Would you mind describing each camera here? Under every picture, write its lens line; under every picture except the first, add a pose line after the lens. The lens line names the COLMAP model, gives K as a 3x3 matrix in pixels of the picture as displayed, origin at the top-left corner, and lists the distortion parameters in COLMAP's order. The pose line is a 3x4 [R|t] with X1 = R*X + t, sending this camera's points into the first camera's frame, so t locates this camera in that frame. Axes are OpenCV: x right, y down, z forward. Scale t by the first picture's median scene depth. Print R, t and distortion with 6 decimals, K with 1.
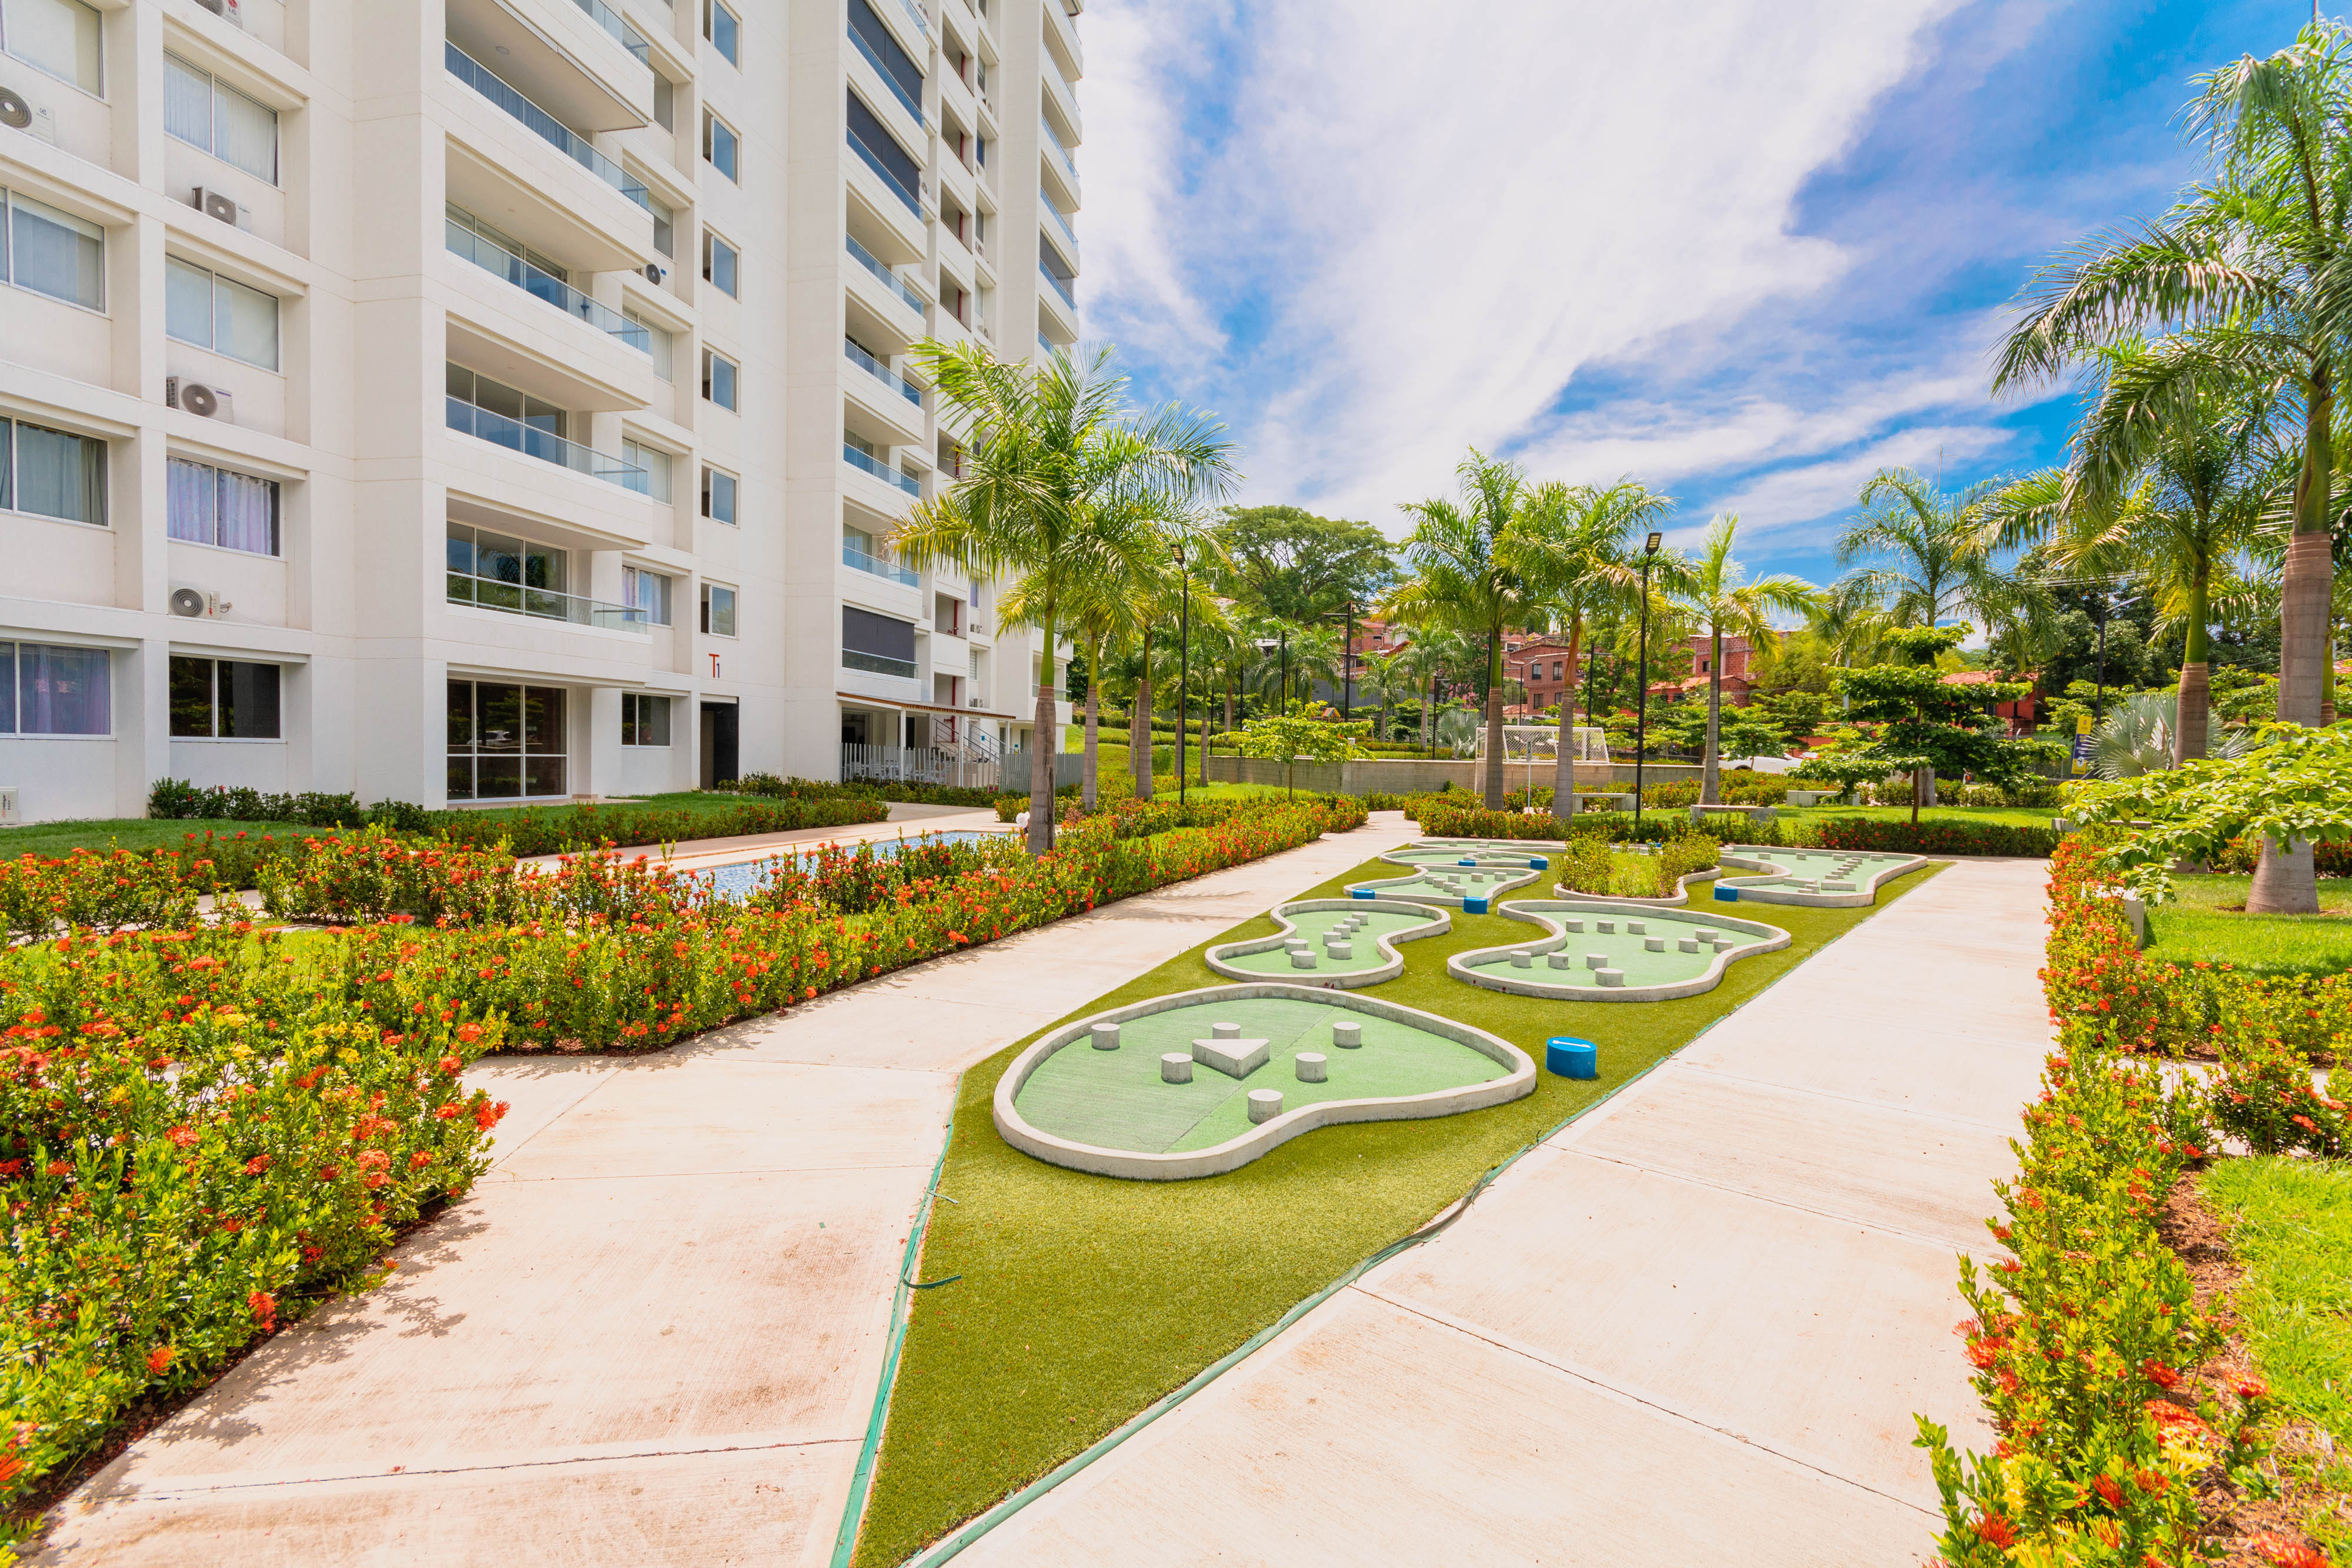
lens RADIAL K [[1060.9, 0, 1178.8], [0, 1060.9, 791.1], [0, 0, 1]] dist [0.003392, 0.000668]
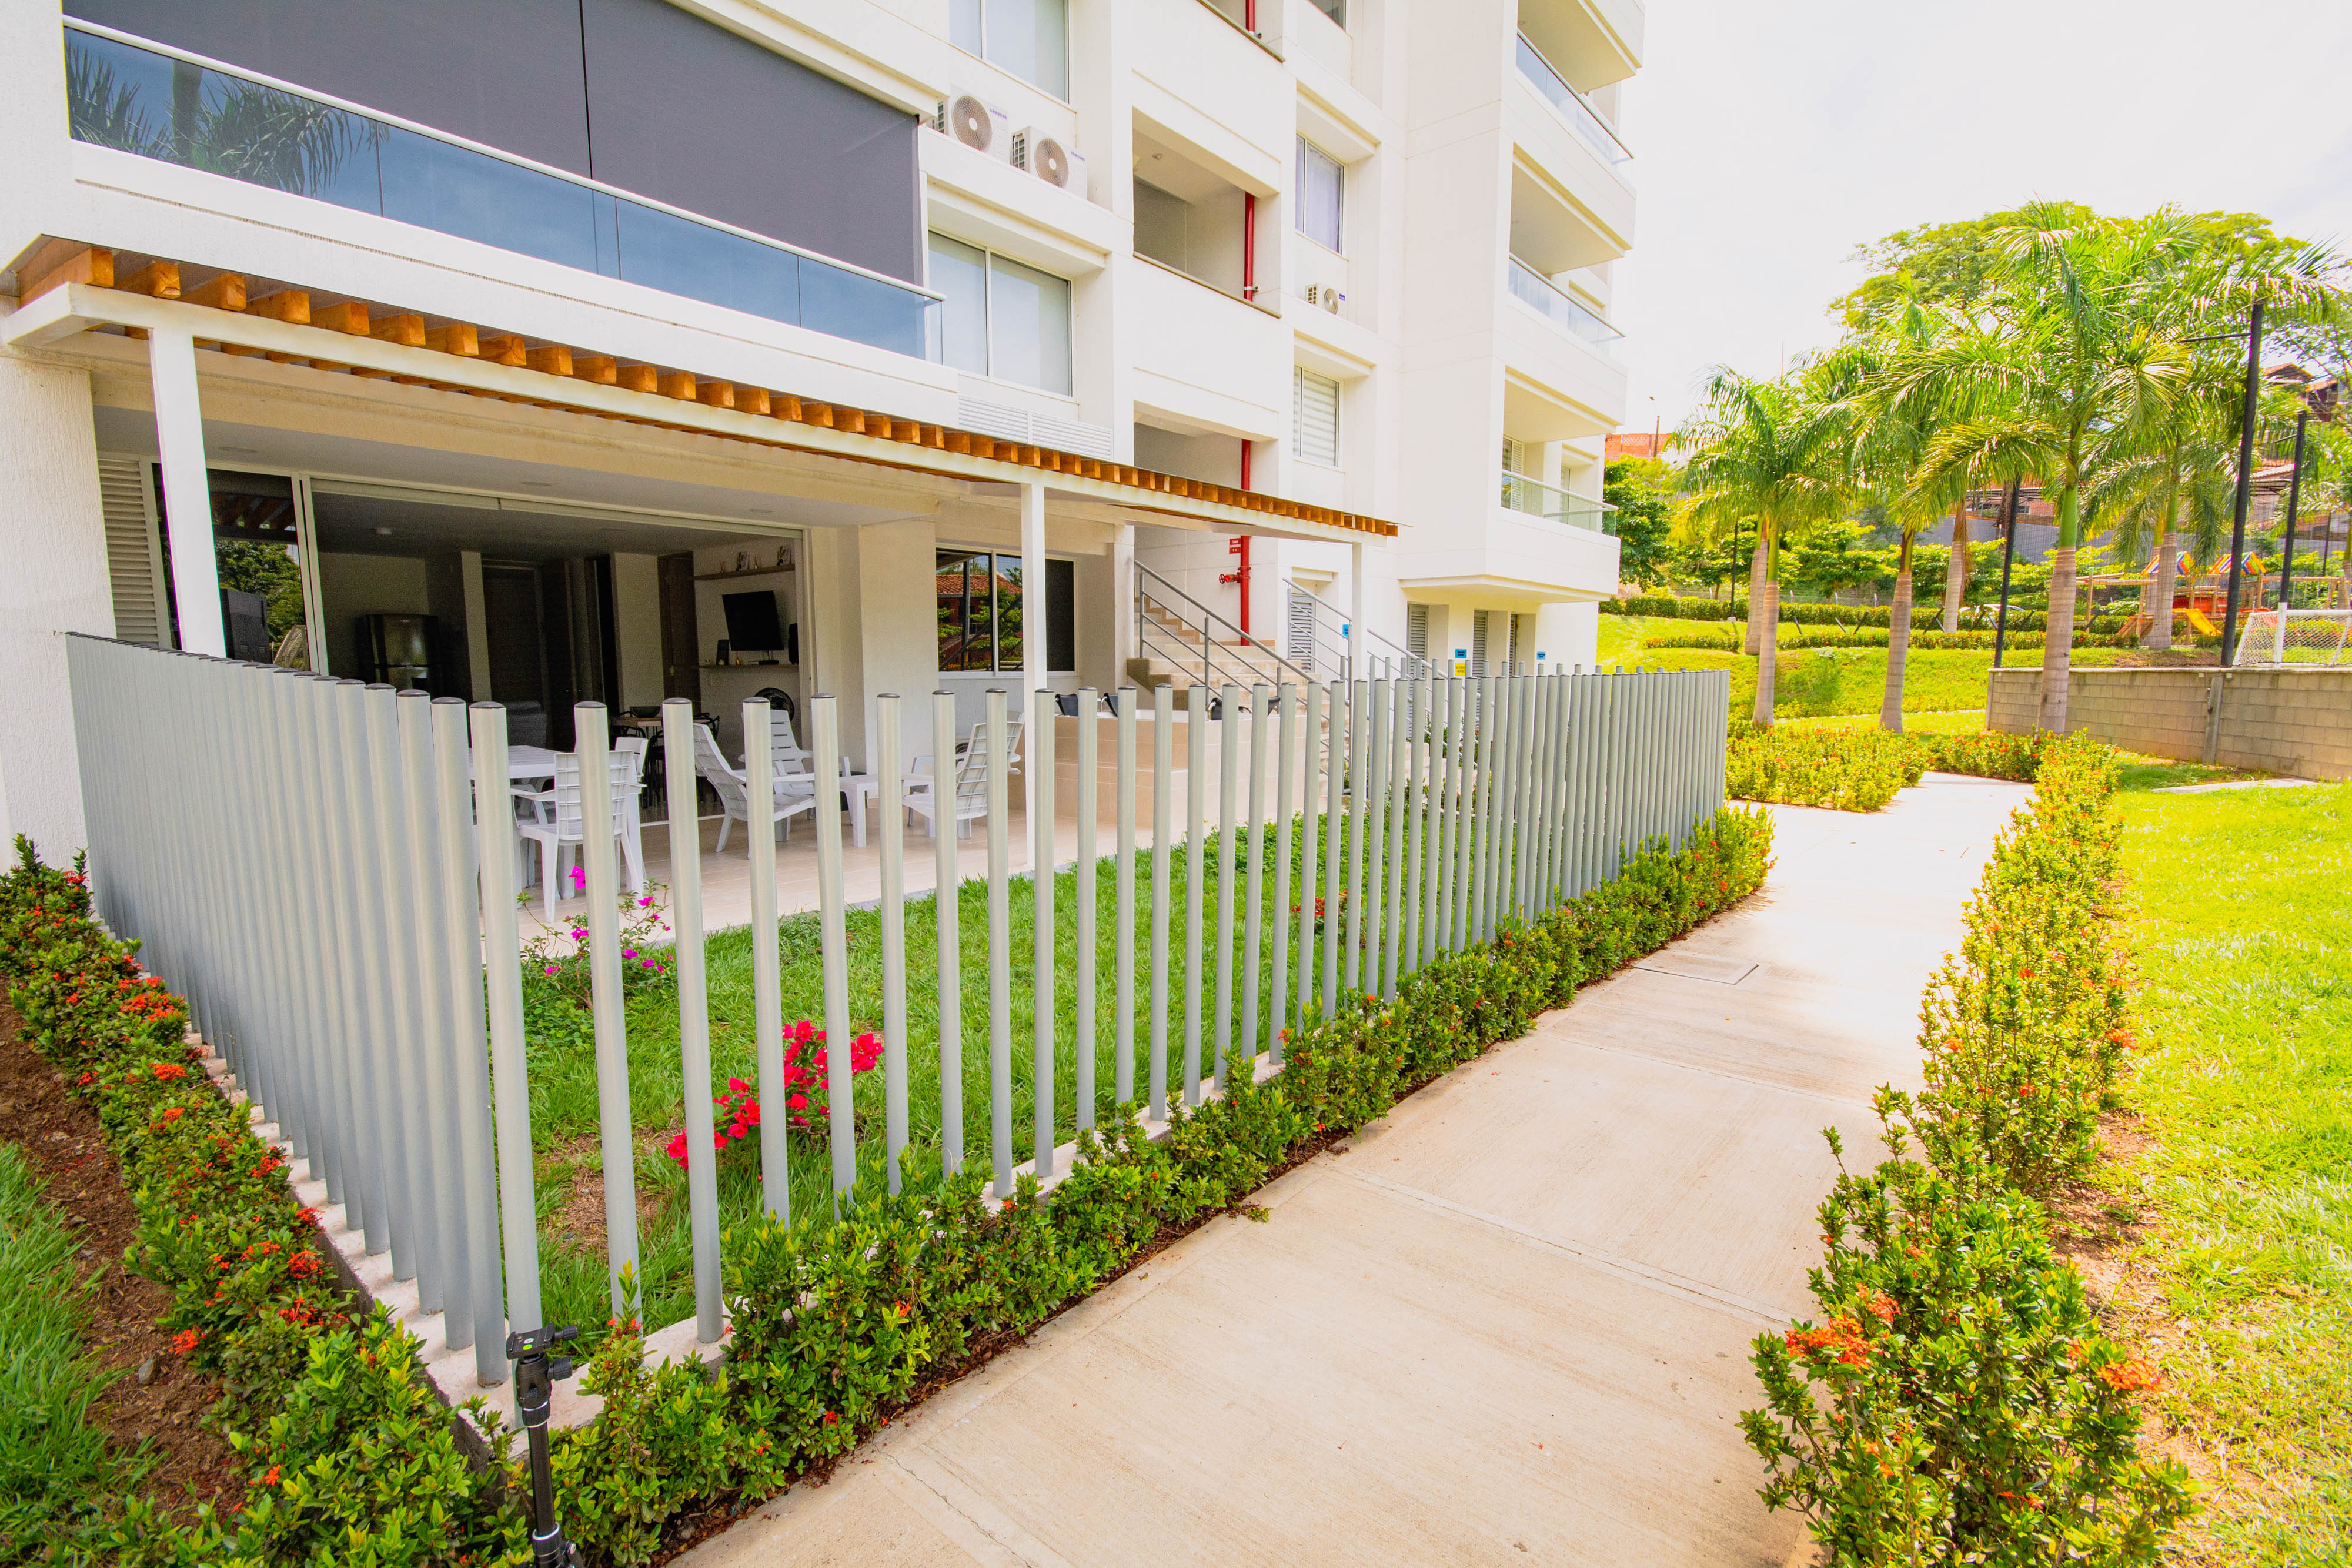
lens RADIAL K [[1040.7, 0, 1187.5], [0, 1040.7, 785.9], [0, 0, 1]] dist [0.005356, 0.000372]
pose [[0.884616, 0.033399, -0.465123, -0.138700], [0.000963, 0.997299, 0.073444, -0.048434], [0.466319, -0.065418, 0.882194, 1.304841]]
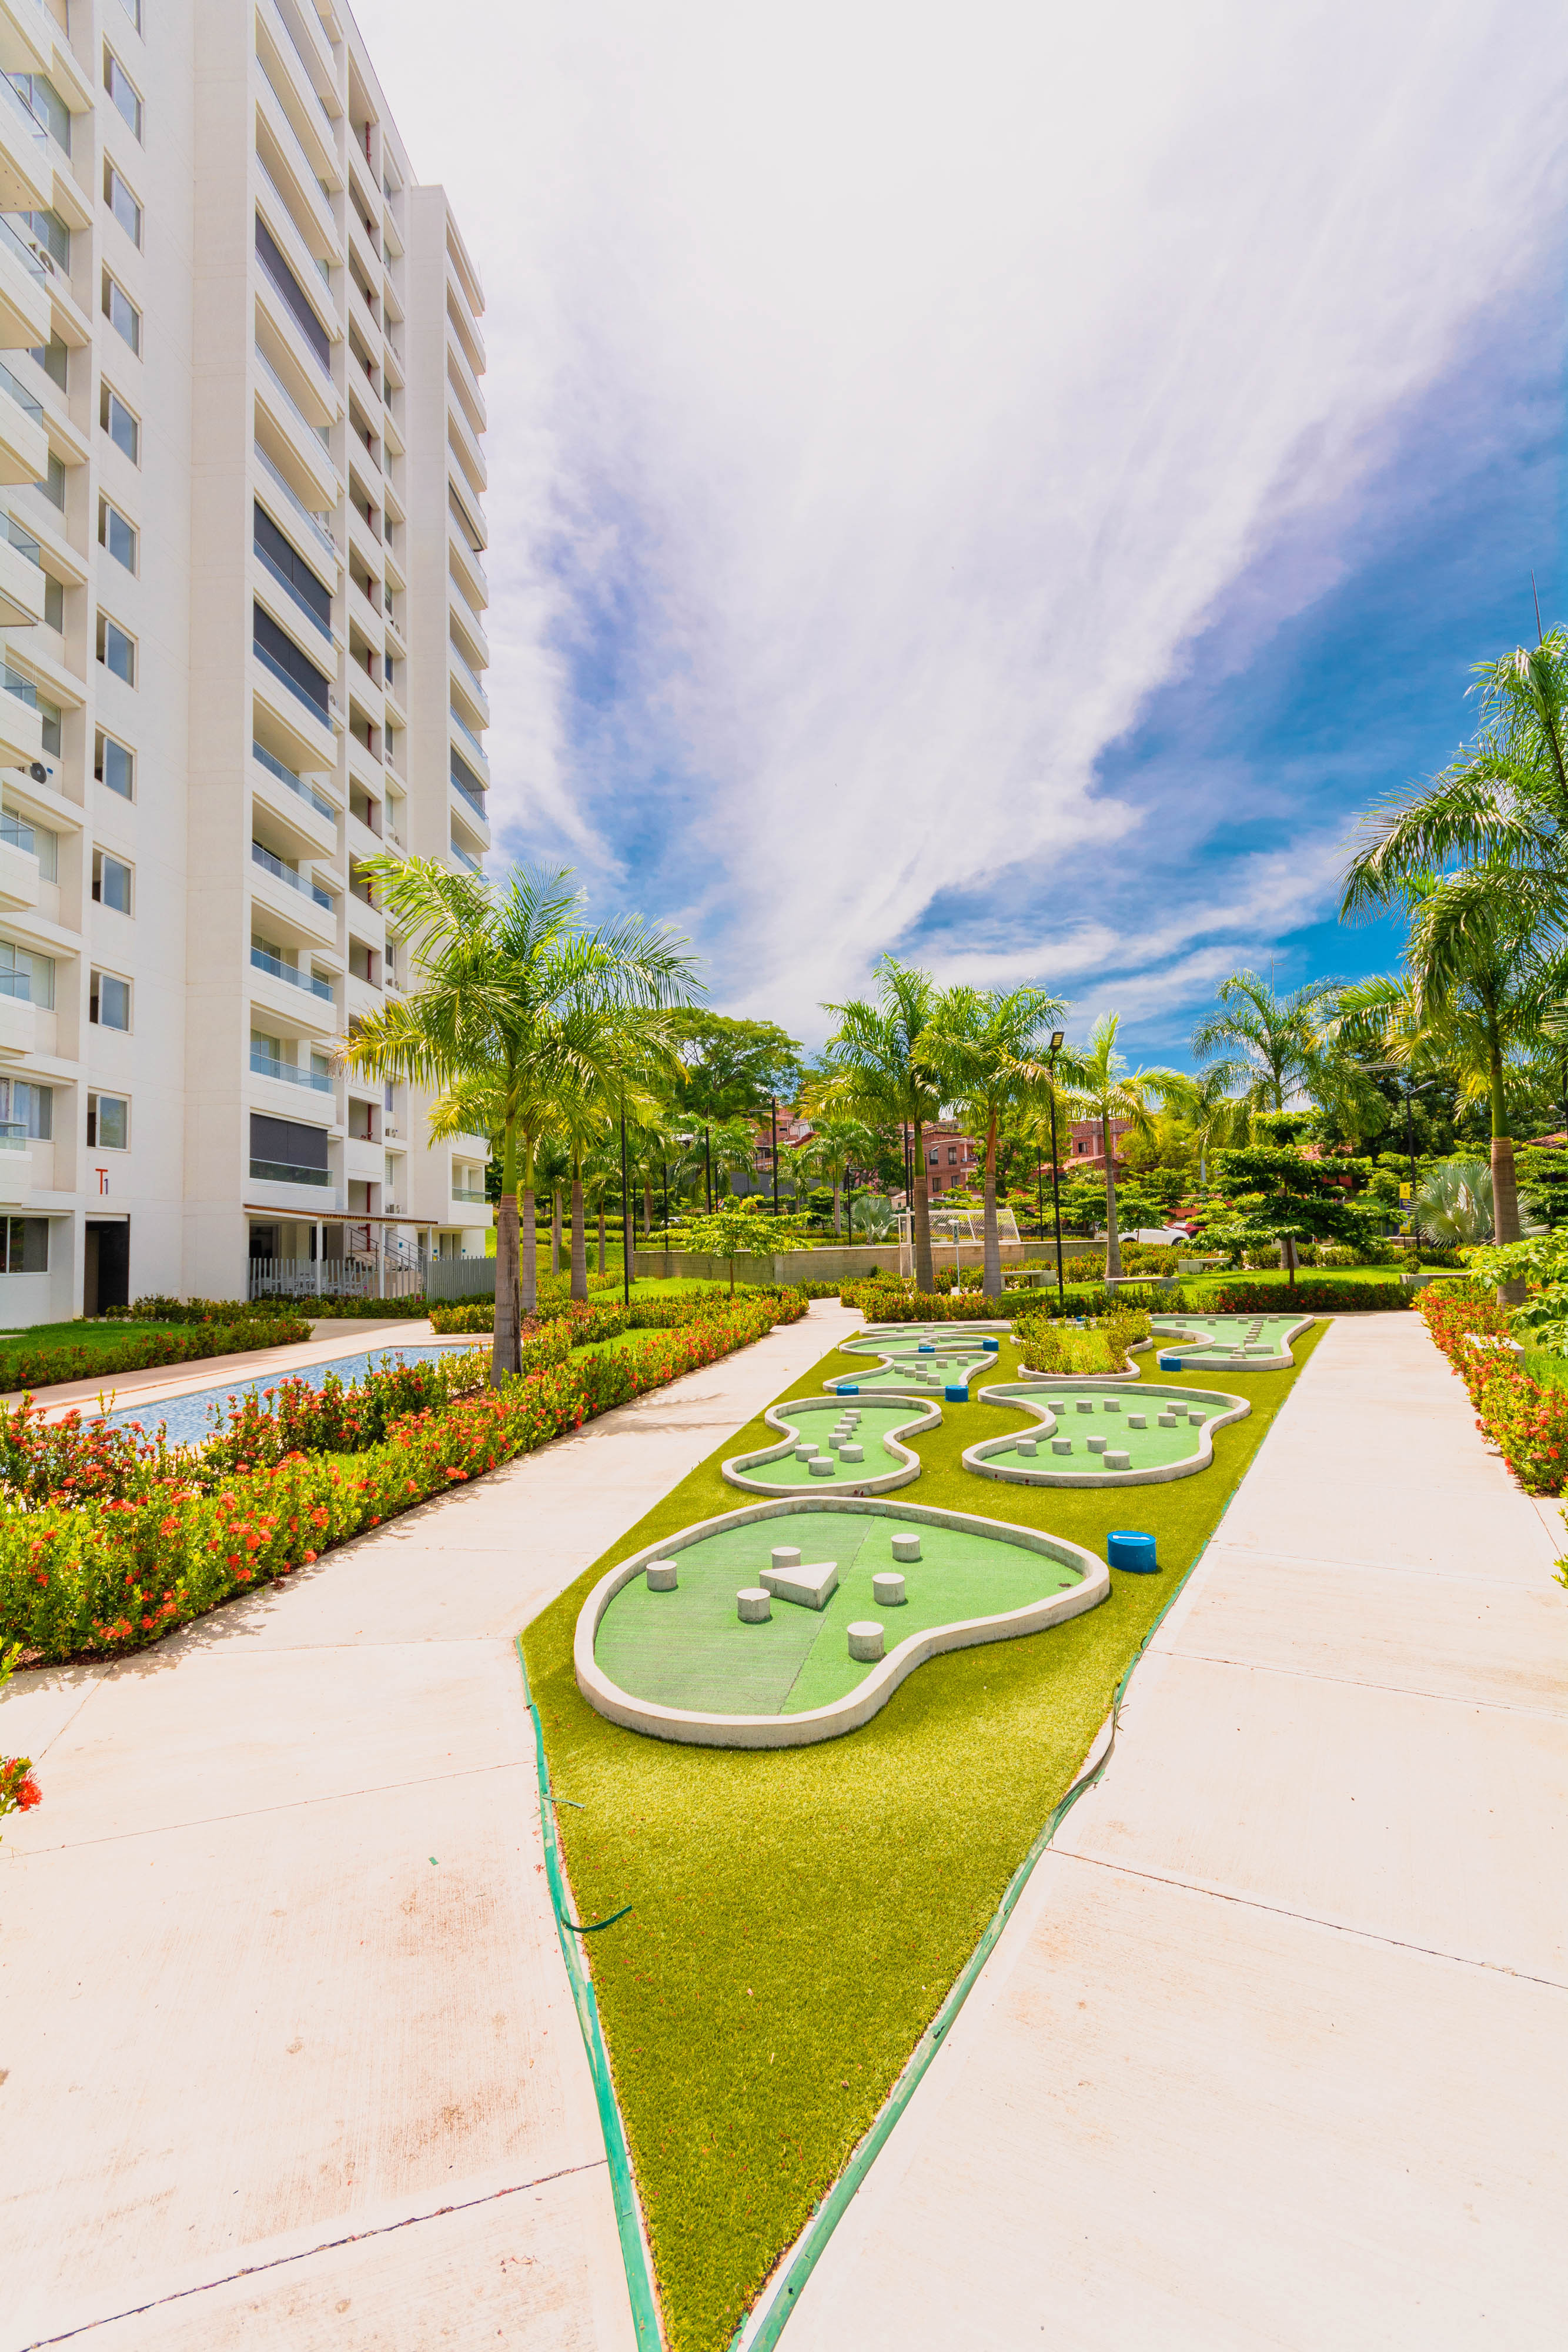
lens RADIAL K [[1040.7, 0, 784.4], [0, 1040.7, 1172.6], [0, 0, 1]] dist [0.005356, 0.000372]
pose [[0.982277, -0.033643, 0.184392, -0.027818], [0.052638, 0.993683, -0.099109, -0.006028], [-0.179893, 0.107058, 0.977843, 0.010020]]
